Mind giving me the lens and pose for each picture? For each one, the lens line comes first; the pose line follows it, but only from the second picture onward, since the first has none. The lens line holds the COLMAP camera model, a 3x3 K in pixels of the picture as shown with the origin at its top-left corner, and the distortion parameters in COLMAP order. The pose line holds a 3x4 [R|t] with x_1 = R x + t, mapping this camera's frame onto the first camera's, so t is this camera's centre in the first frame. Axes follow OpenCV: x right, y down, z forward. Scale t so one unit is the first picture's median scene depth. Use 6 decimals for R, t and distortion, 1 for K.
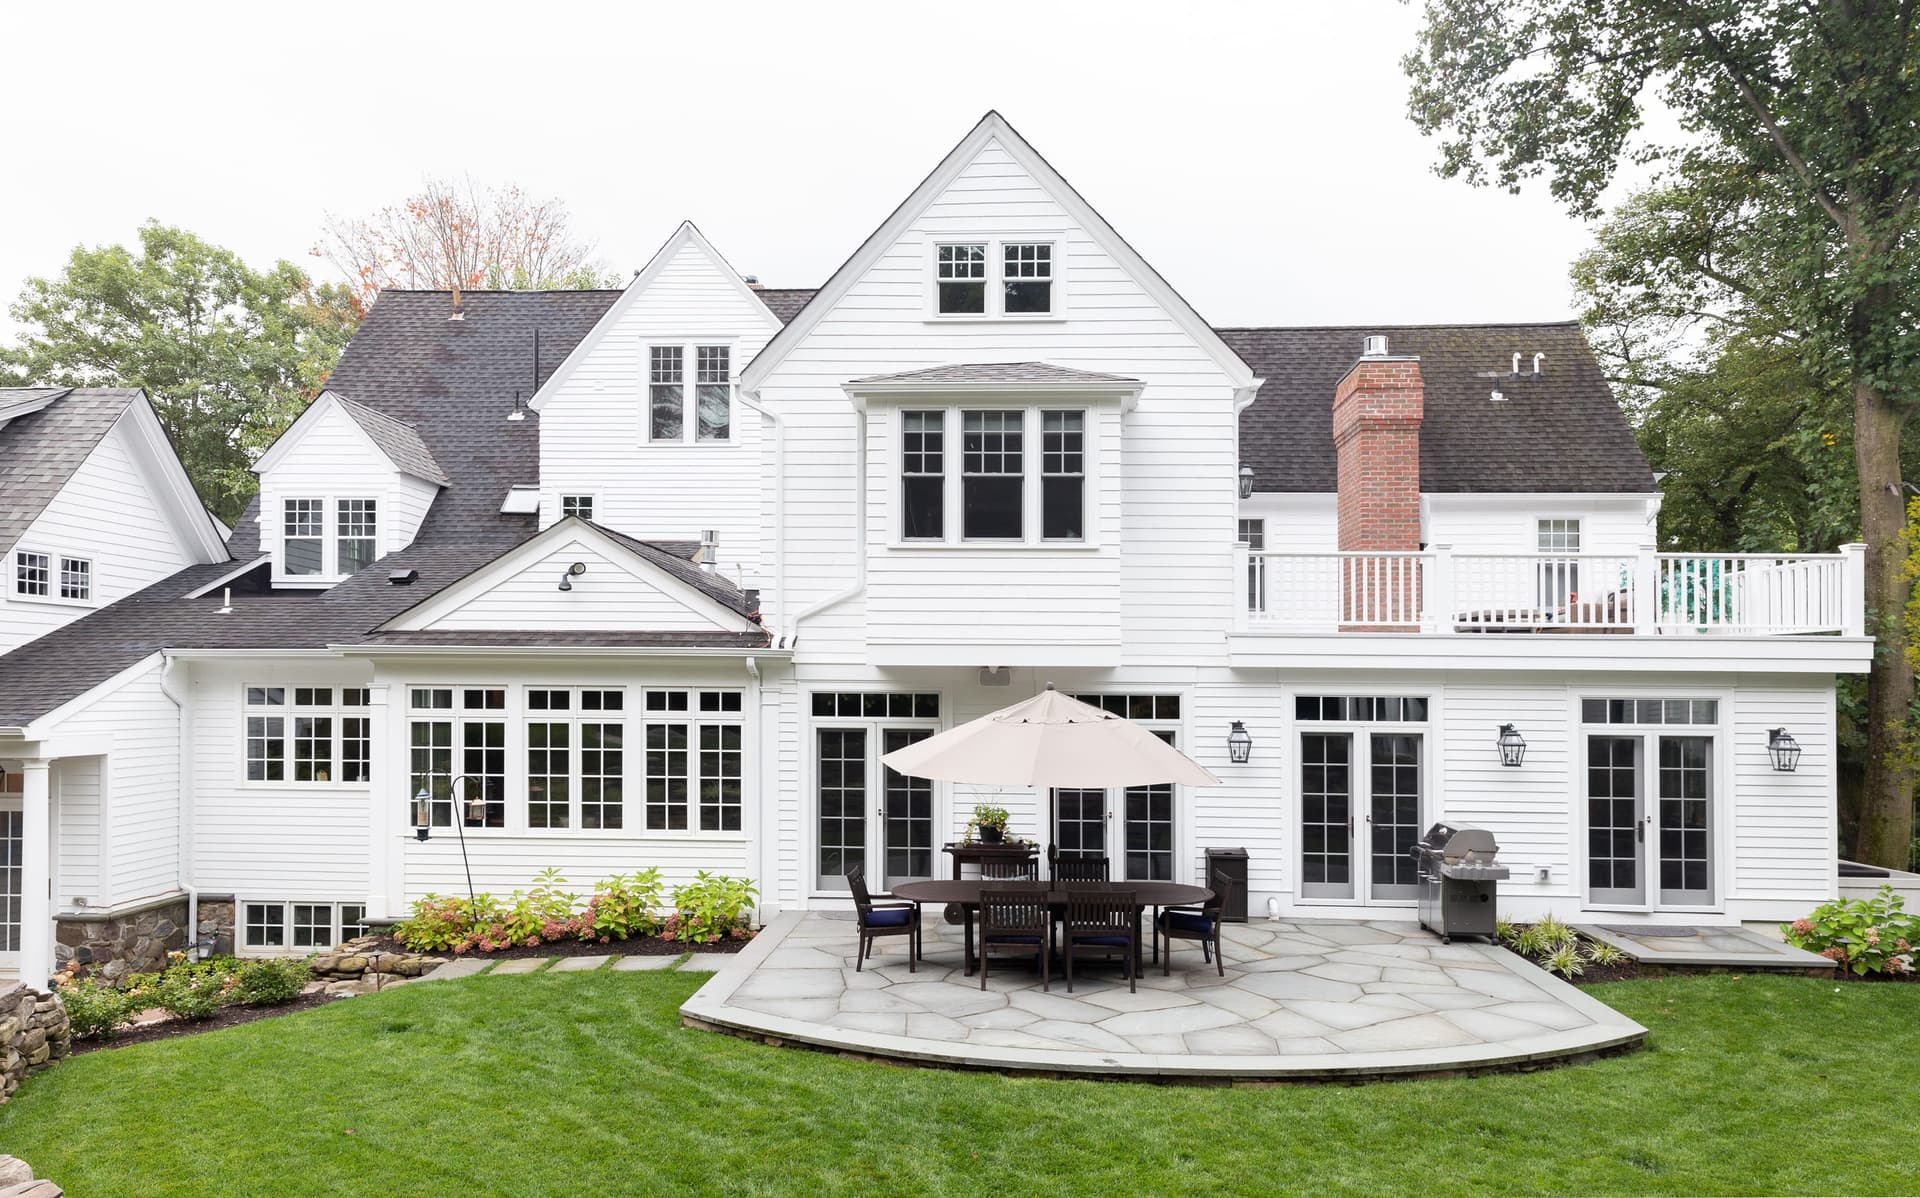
lens RADIAL K [[1382.7, 0, 959.9], [0, 1382.7, 617.8], [0, 0, 1]] dist [0.002262, 0.002332]
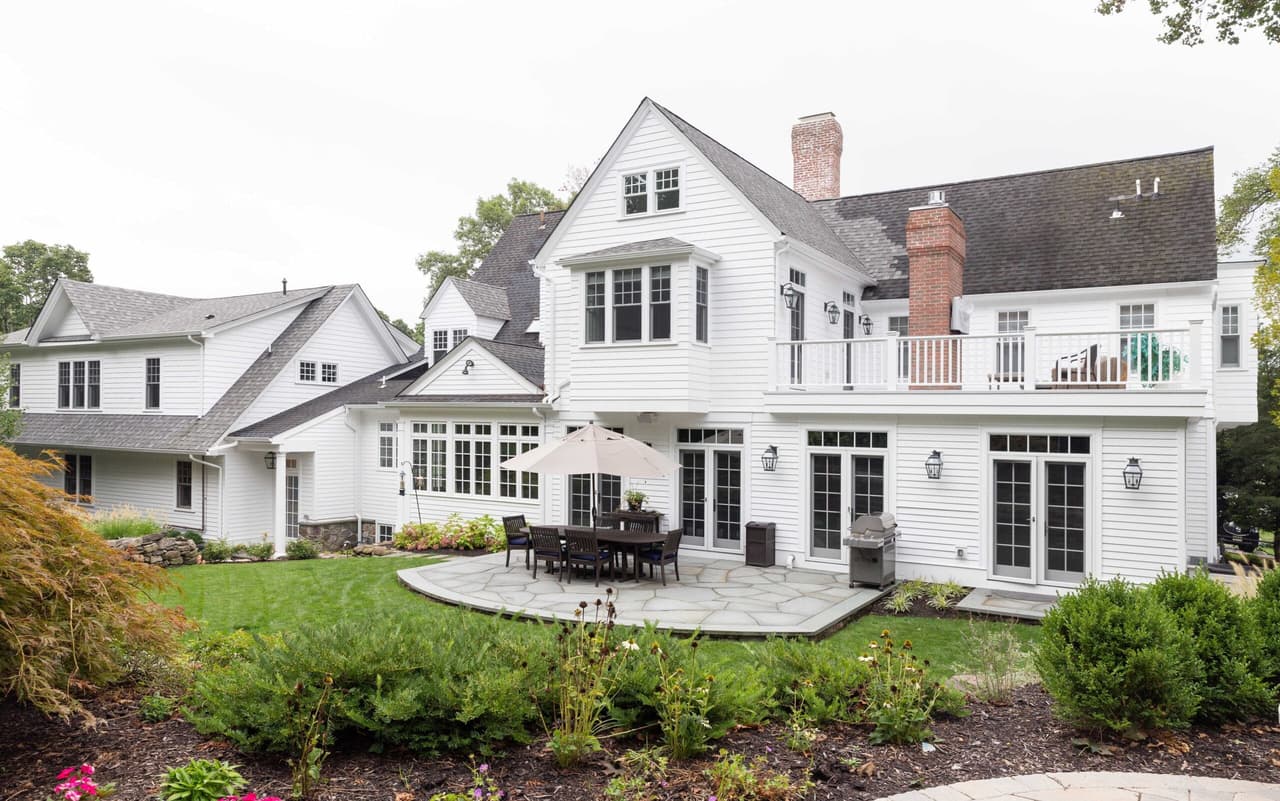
lens RADIAL K [[921.8, 0, 640.4], [0, 921.8, 393.1], [0, 0, 1]] dist [0.002262, 0.002332]
pose [[0.866171, -0.010366, -0.499641, 0.594215], [0.014812, 0.999878, 0.004933, 0.004476], [0.499528, -0.011673, 0.866219, -0.023944]]
